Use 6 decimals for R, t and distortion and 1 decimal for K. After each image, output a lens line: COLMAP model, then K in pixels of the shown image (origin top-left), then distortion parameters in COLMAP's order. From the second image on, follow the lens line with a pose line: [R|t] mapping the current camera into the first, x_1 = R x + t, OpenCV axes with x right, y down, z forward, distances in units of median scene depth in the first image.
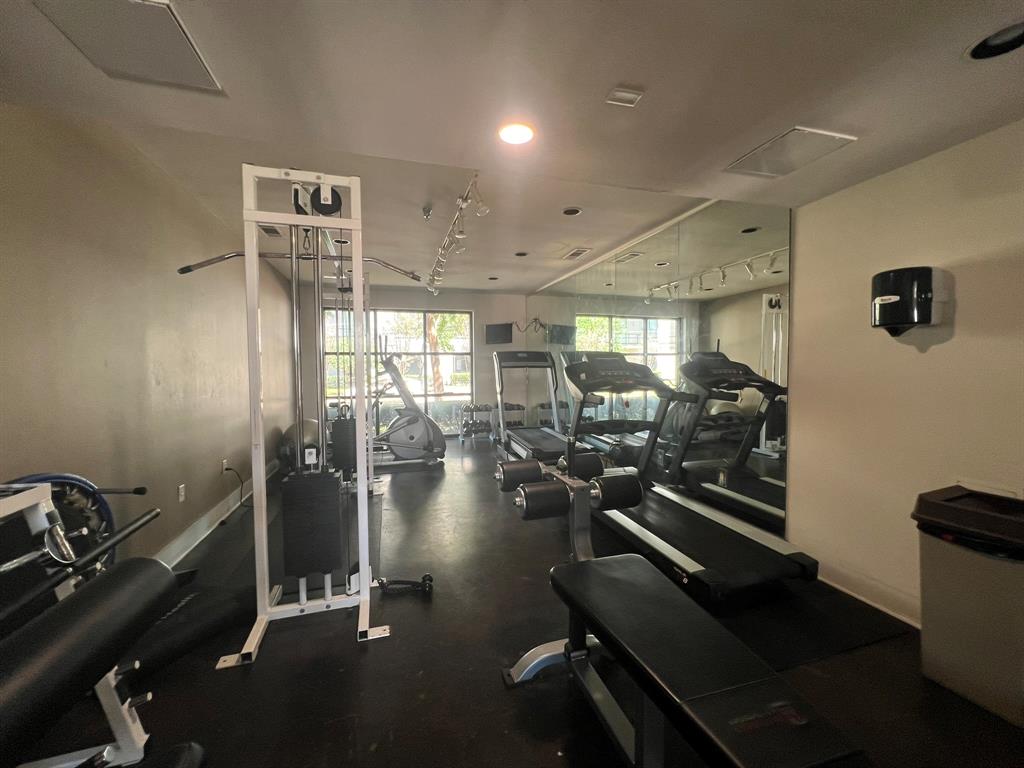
lens RADIAL K [[412.7, 0, 510.1], [0, 412.7, 381.7], [0, 0, 1]] dist [0.001680, 0.001090]
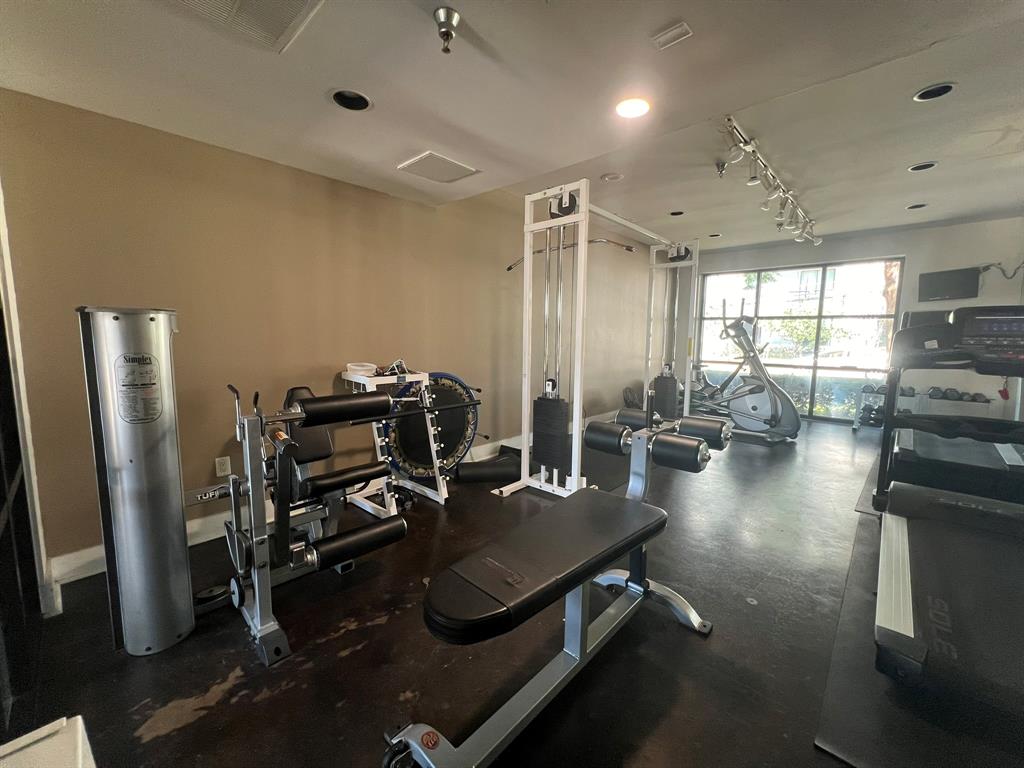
lens RADIAL K [[412.7, 0, 510.3], [0, 412.7, 383.2], [0, 0, 1]] dist [0.001680, 0.001090]
pose [[0.505040, 0.117817, -0.855017, 0.699401], [-0.048589, 0.992949, 0.108123, 0.014372], [0.861727, -0.013062, 0.507203, 0.131875]]
